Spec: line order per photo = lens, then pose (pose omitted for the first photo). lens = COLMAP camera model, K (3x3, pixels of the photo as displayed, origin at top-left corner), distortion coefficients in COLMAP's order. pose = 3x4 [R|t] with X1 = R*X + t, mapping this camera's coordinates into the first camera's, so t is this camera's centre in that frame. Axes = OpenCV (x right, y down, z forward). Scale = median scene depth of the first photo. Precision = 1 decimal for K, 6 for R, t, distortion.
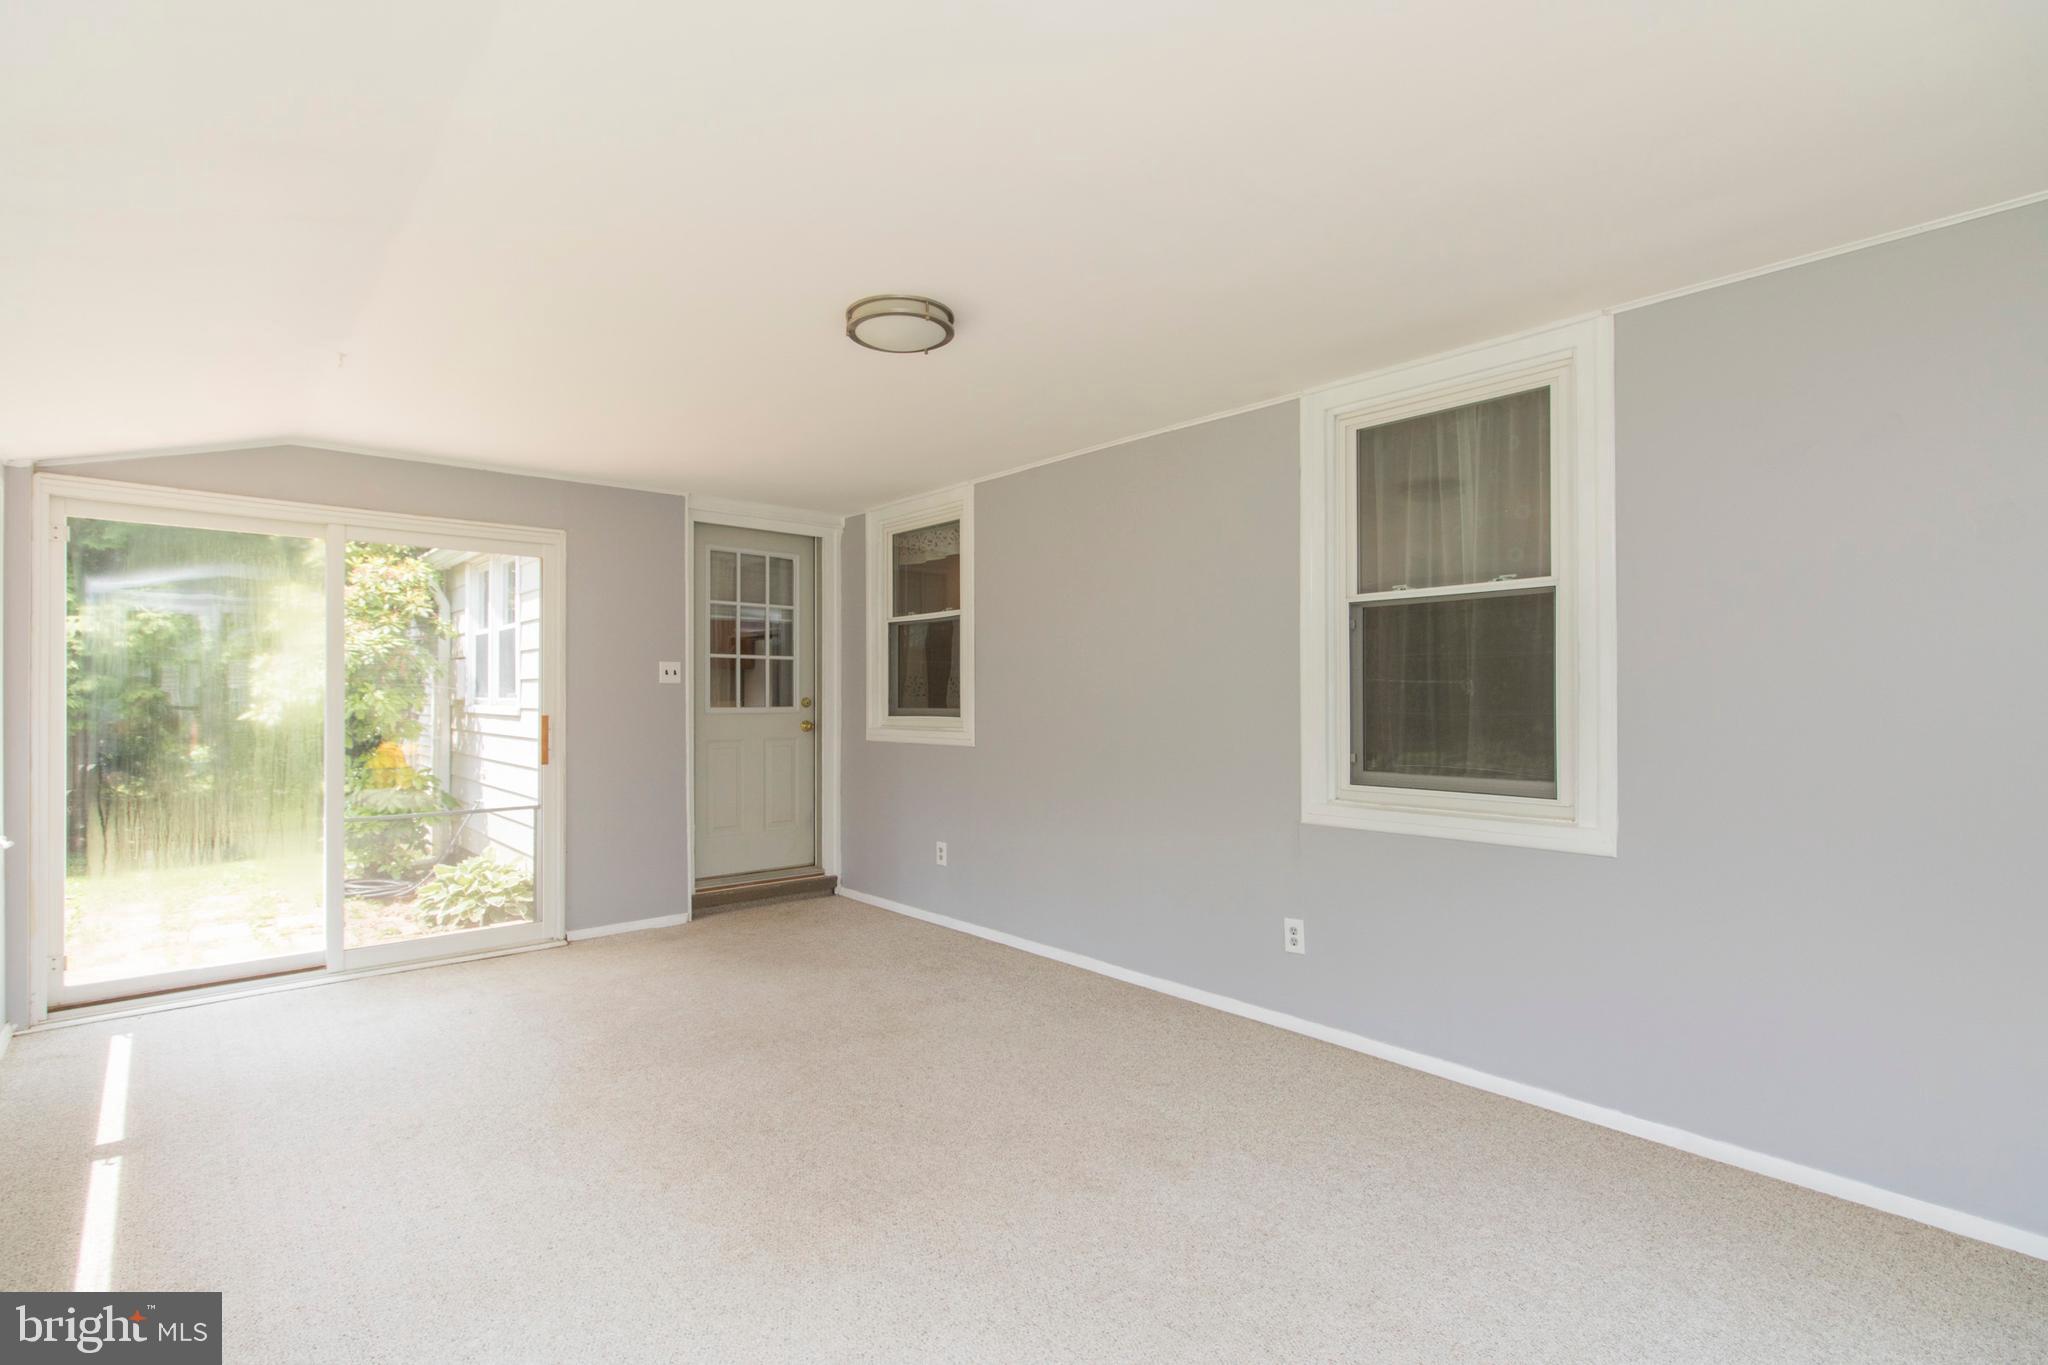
lens RADIAL K [[956.8, 0, 1020.5], [0, 956.8, 681.5], [0, 0, 1]] dist [-0.000856, 0.000896]
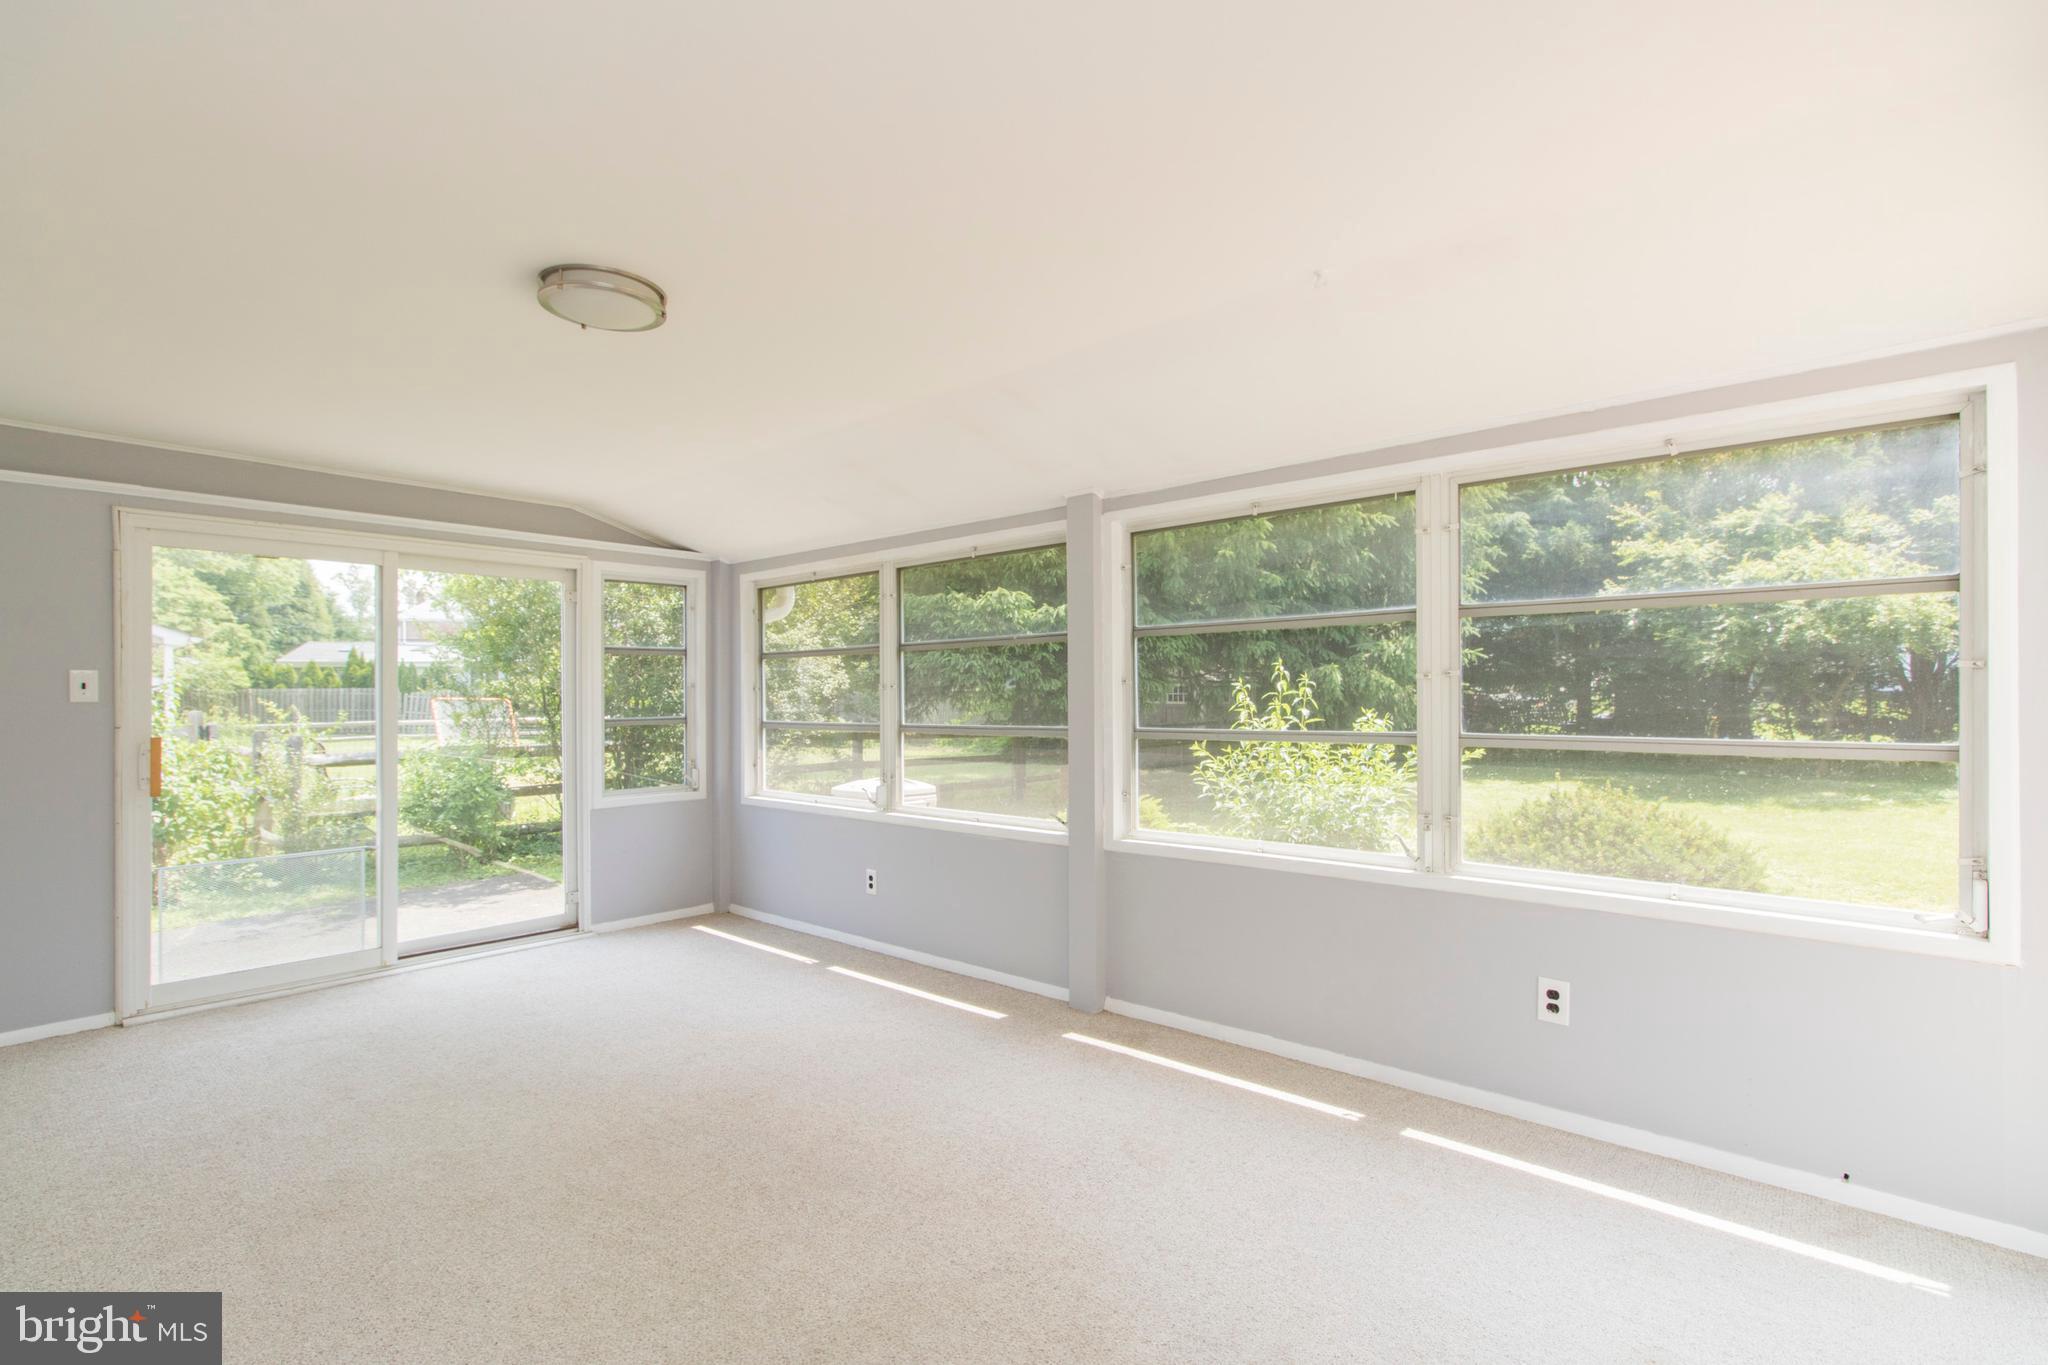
lens RADIAL K [[956.8, 0, 1018.4], [0, 956.8, 695.1], [0, 0, 1]] dist [-0.000856, 0.000896]
pose [[-0.994745, 0.005229, -0.102245, -0.222184], [0.006976, 0.999836, -0.016734, 0.010613], [0.102141, -0.017360, -0.994618, 1.025548]]
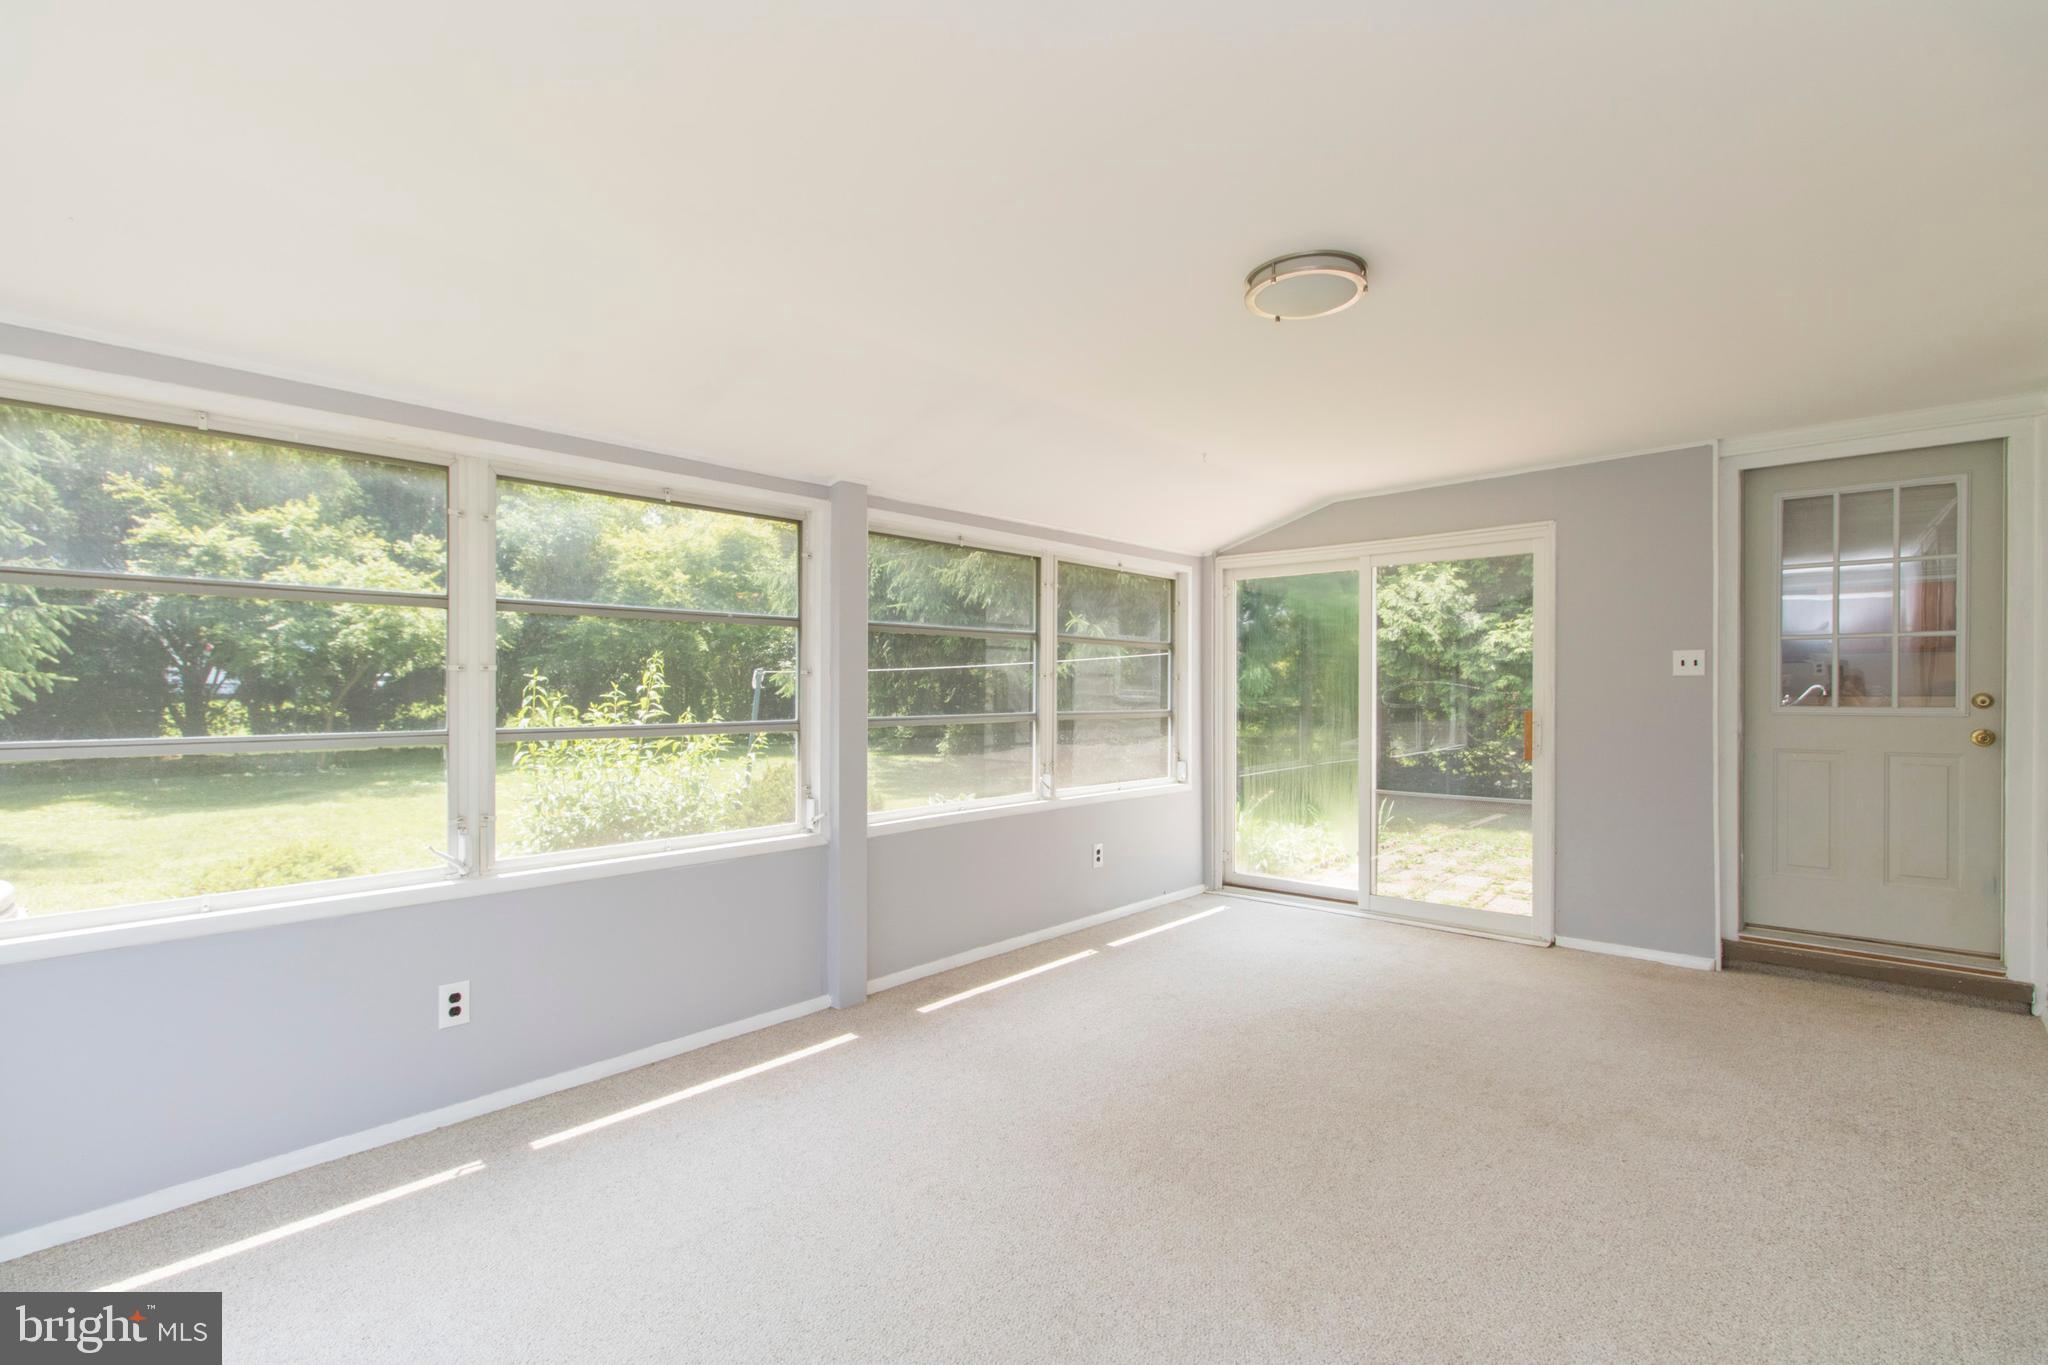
lens RADIAL K [[956.8, 0, 1011.1], [0, 956.8, 688.8], [0, 0, 1]] dist [-0.000856, 0.000896]
pose [[0.094917, -0.002797, -0.995481, 0.403626], [0.018240, 0.999833, -0.001070, 0.003205], [0.995318, -0.018056, 0.094952, 0.336032]]
